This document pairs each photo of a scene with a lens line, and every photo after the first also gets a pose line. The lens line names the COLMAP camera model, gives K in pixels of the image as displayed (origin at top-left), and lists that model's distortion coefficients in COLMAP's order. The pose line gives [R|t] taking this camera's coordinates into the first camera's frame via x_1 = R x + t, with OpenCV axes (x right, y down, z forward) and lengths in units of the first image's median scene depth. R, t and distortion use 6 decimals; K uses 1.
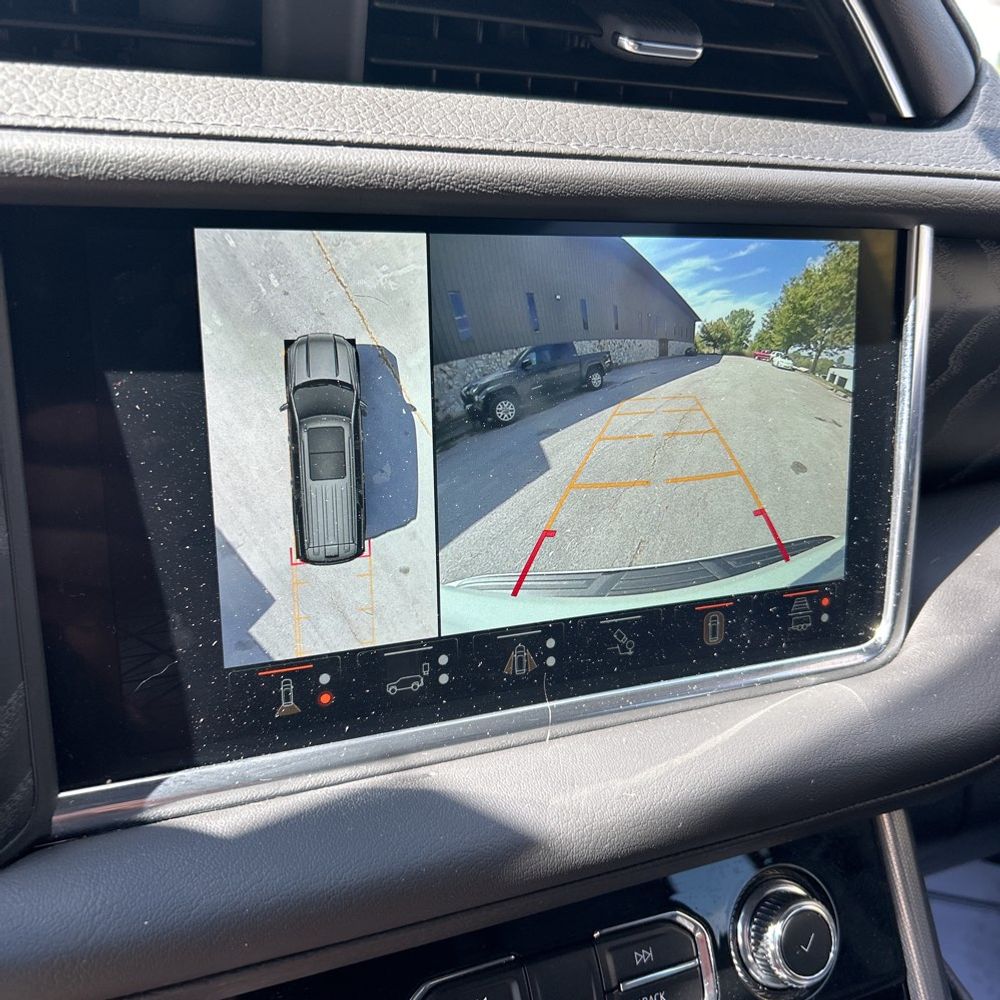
lens RADIAL K [[1021.3, 0, 494.0], [0, 1021.3, 502.4], [0, 0, 1]] dist [0.038123, -0.028822]
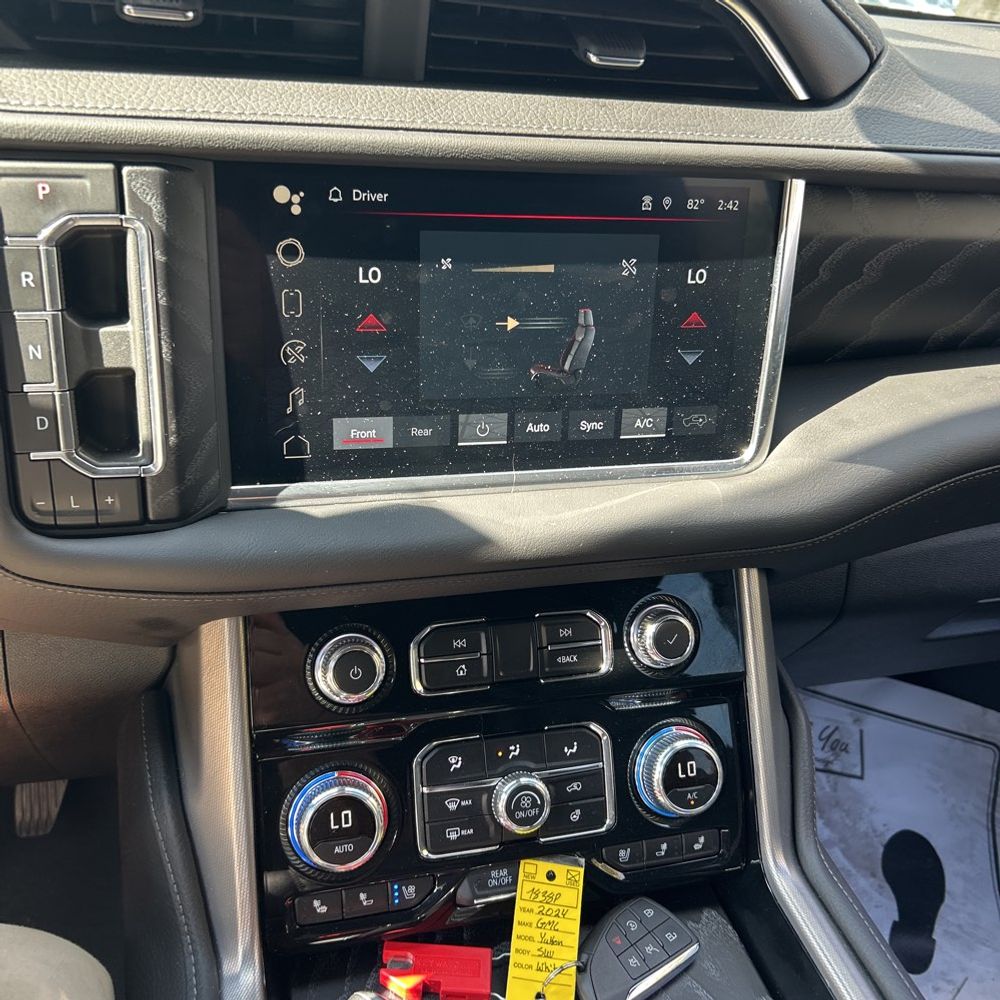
lens RADIAL K [[1037.6, 0, 496.4], [0, 1037.6, 478.3], [0, 0, 1]] dist [0.218732, -0.529345]
pose [[0.990999, 0.081910, -0.105882, 0.207102], [-0.070261, 0.991509, 0.109418, 0.025533], [0.113946, -0.100994, 0.988340, -0.679432]]
